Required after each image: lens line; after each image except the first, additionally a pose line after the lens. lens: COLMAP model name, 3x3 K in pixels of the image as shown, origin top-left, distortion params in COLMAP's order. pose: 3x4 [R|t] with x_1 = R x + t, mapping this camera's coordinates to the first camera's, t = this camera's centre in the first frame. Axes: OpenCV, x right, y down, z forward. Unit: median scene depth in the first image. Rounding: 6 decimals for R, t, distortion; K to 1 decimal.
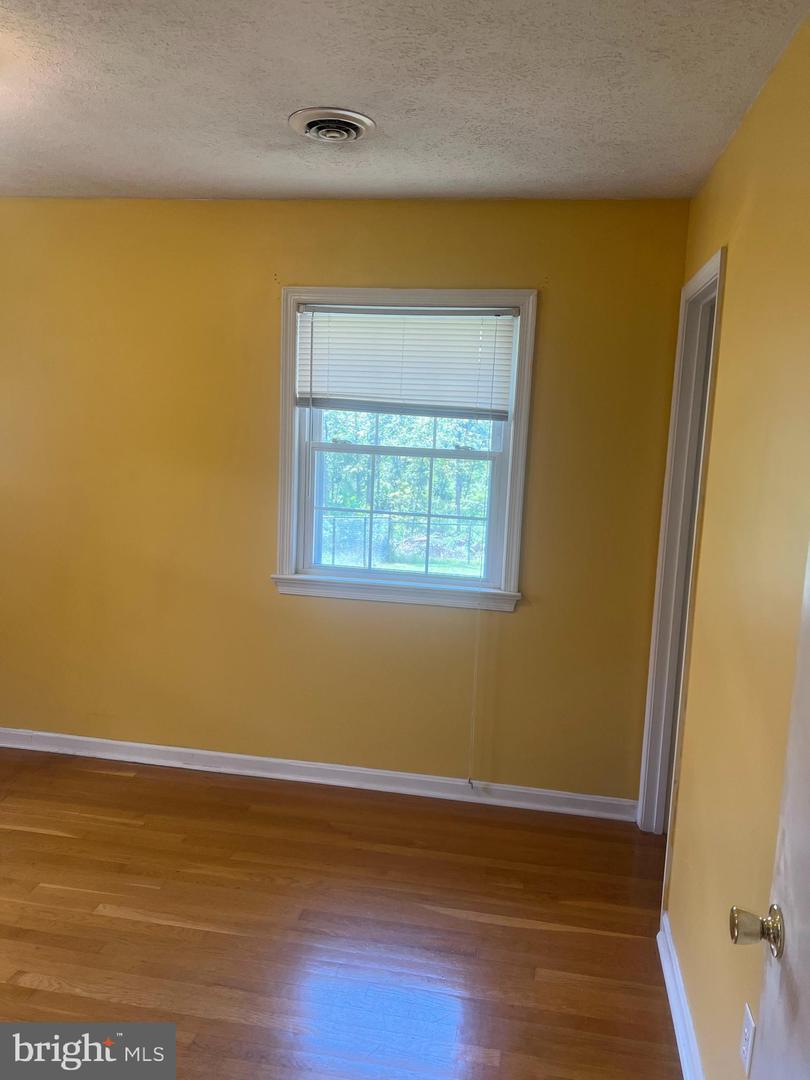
lens RADIAL K [[814.2, 0, 405.9], [0, 814.2, 536.4], [0, 0, 1]] dist [0.045651, -0.042582]
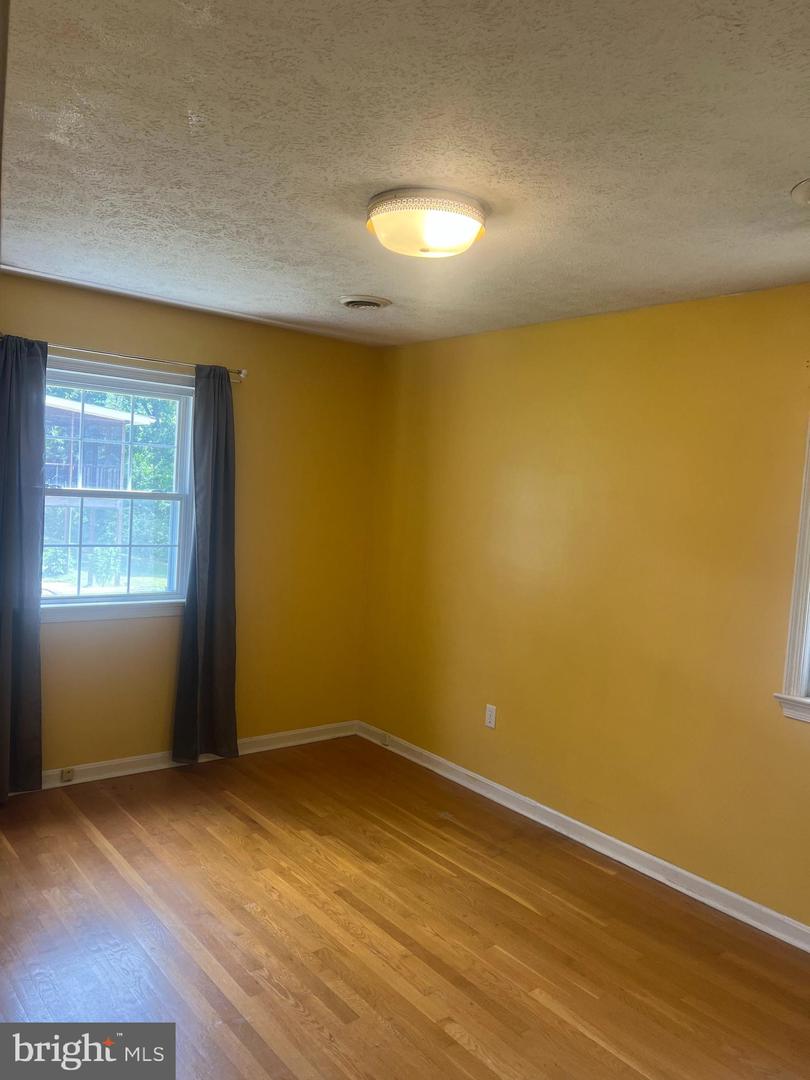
lens RADIAL K [[814.2, 0, 403.9], [0, 814.2, 542.4], [0, 0, 1]] dist [0.045651, -0.042582]
pose [[0.755509, 0.053112, -0.652982, 0.120140], [-0.129025, 0.989250, -0.068820, -0.001325], [0.642308, 0.136245, 0.754240, 0.057365]]
